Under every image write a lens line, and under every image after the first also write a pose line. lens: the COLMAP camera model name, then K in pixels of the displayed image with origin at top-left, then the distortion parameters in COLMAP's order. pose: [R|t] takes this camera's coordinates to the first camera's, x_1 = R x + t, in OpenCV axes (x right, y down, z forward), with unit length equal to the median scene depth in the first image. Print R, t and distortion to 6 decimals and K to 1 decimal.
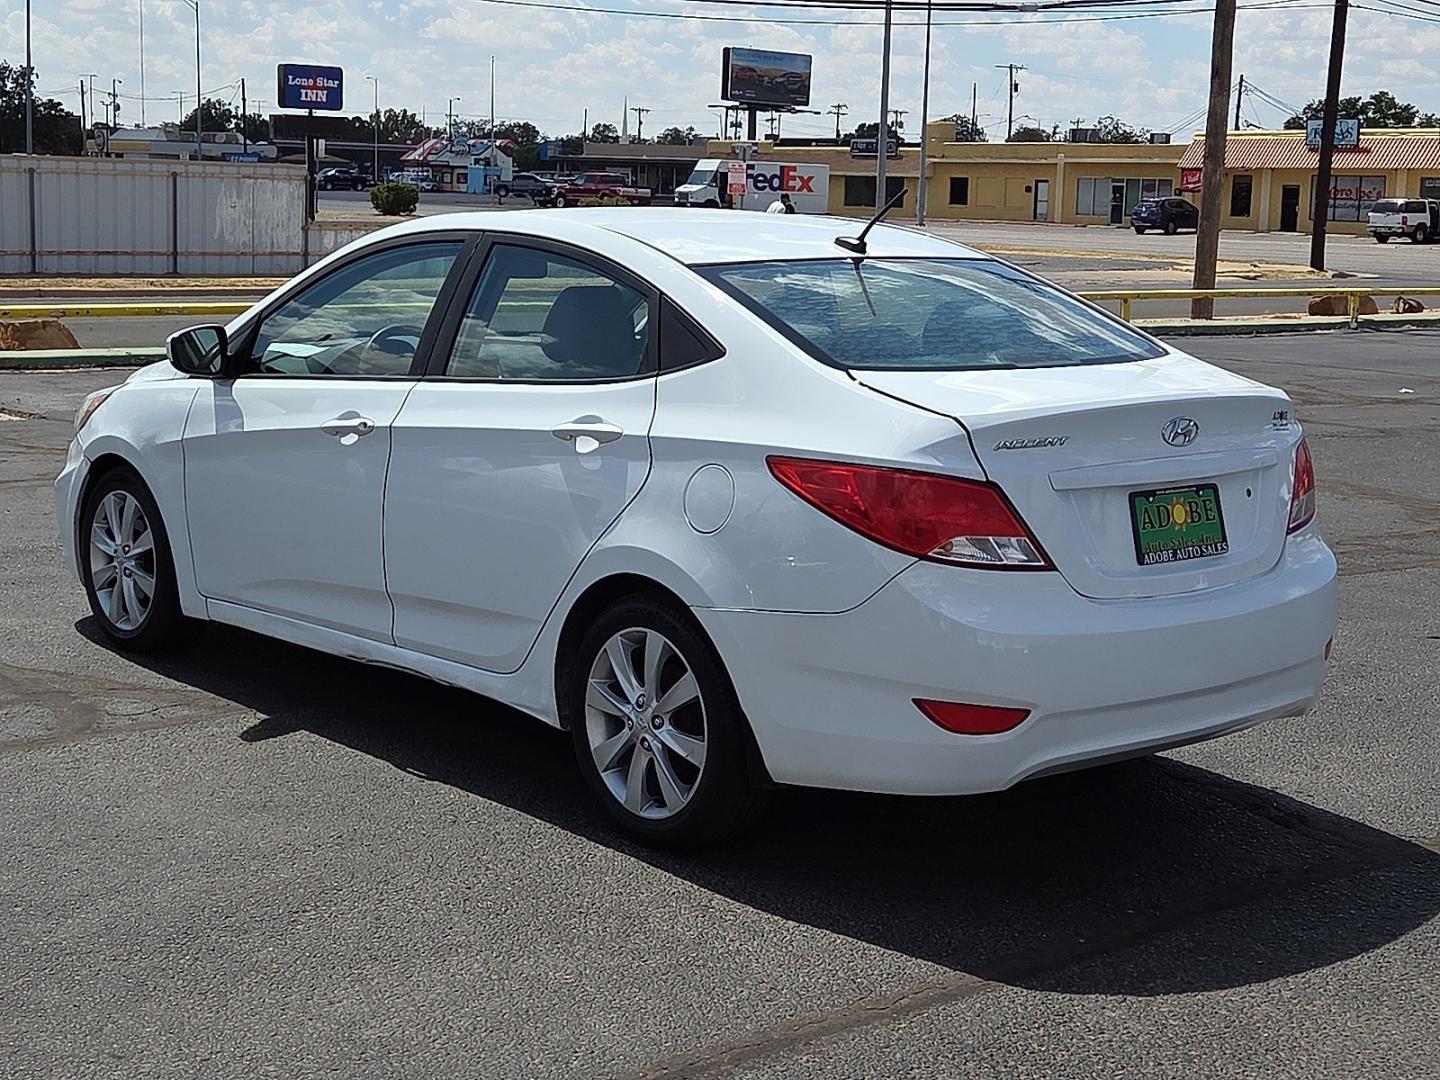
lens RADIAL K [[2371.8, 0, 720.0], [0, 2371.8, 540.0], [0, 0, 1]] dist [0.152370, 0.099252]
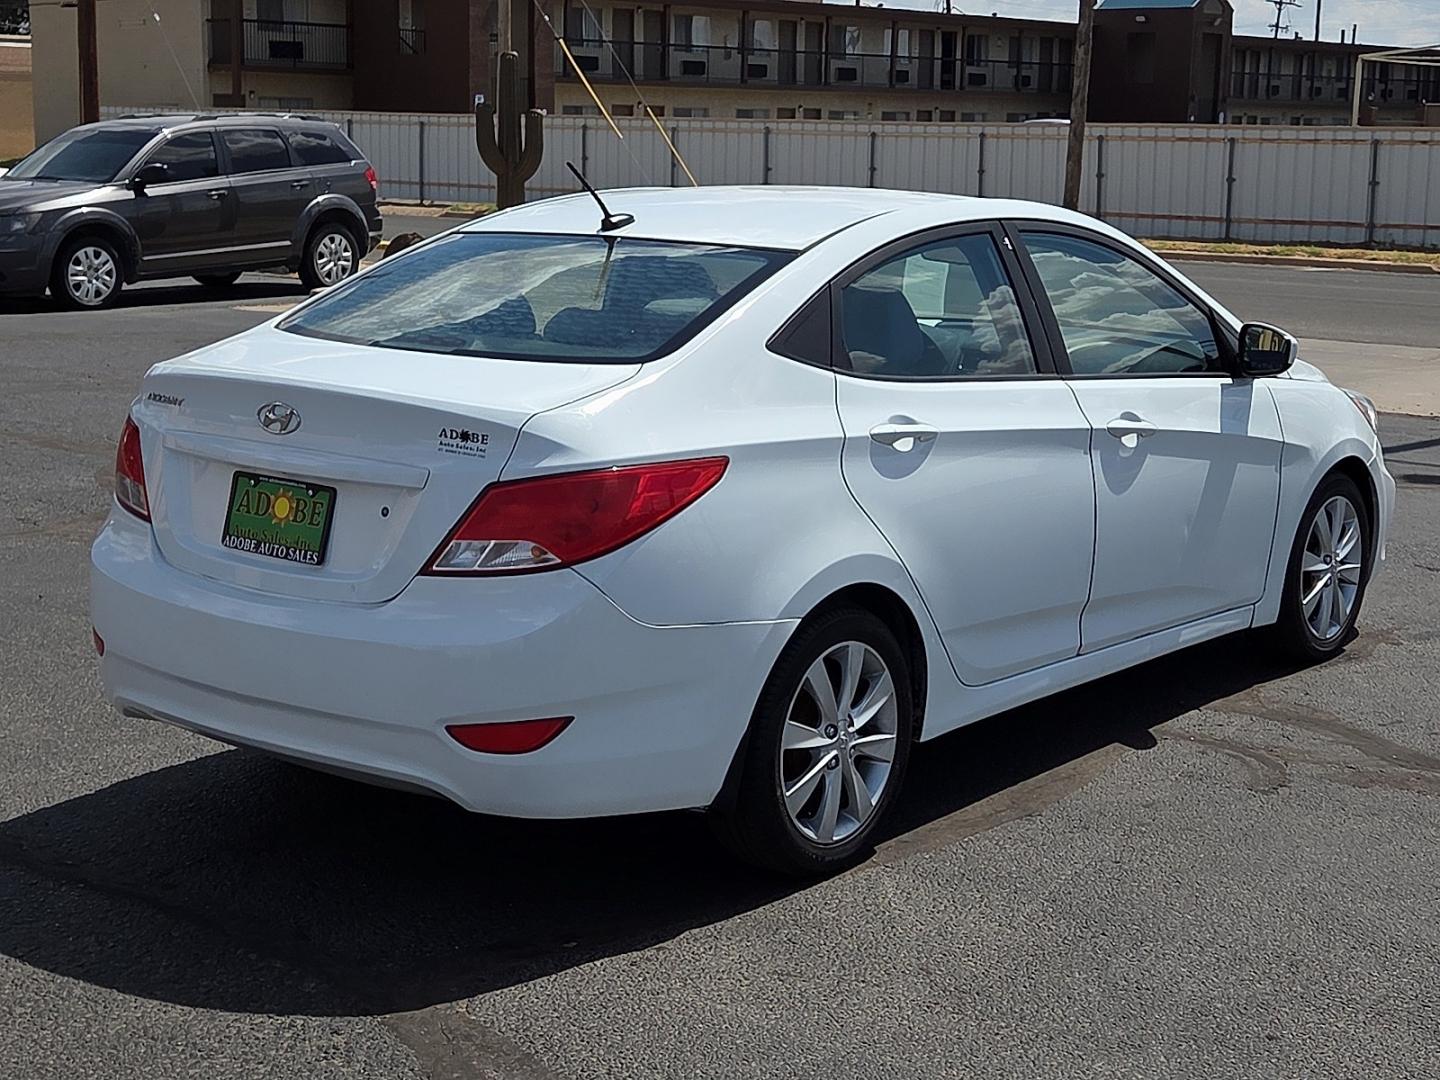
lens RADIAL K [[2141.6, 0, 720.0], [0, 2141.6, 540.0], [0, 0, 1]] dist [0.237545, -0.820167]
pose [[0.152954, 0.179891, -0.971722, 1.019651], [-0.150862, 0.976018, 0.156939, -0.153574], [0.976650, 0.122591, 0.176425, 1.002015]]
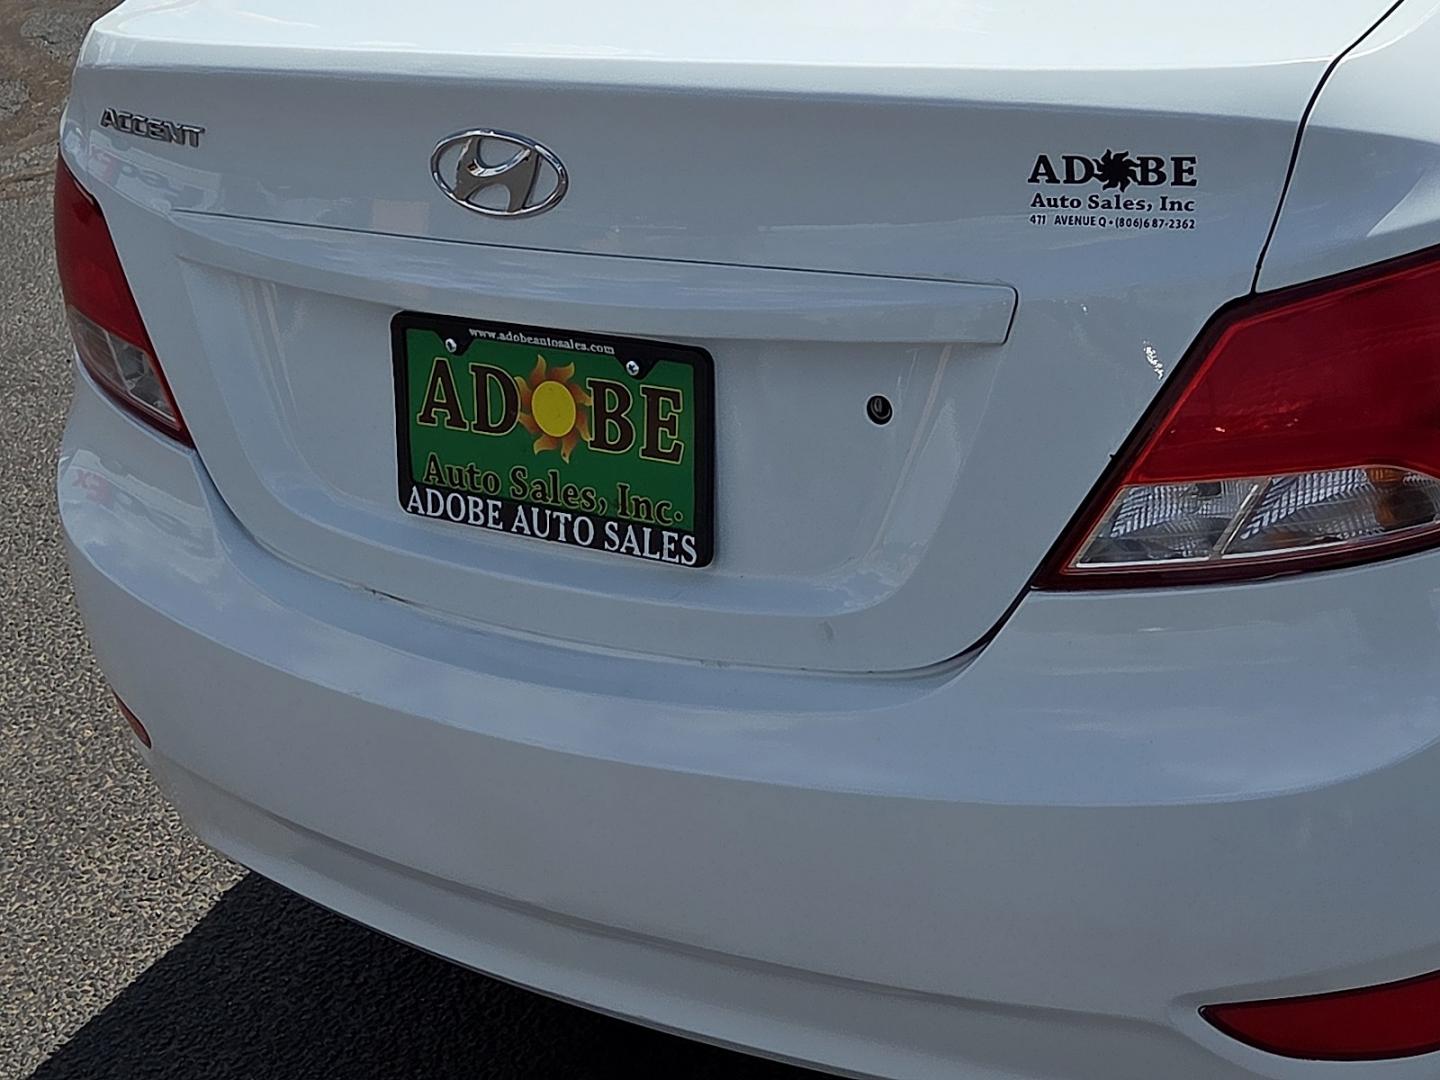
lens RADIAL K [[2643.2, 0, 720.0], [0, 2643.2, 540.0], [0, 0, 1]] dist [0.105291, 0.014158]
pose [[0.185505, 0.389682, -0.902073, 0.532795], [0.035538, 0.914745, 0.402465, -0.141449], [0.982001, -0.106717, 0.155841, 0.945975]]
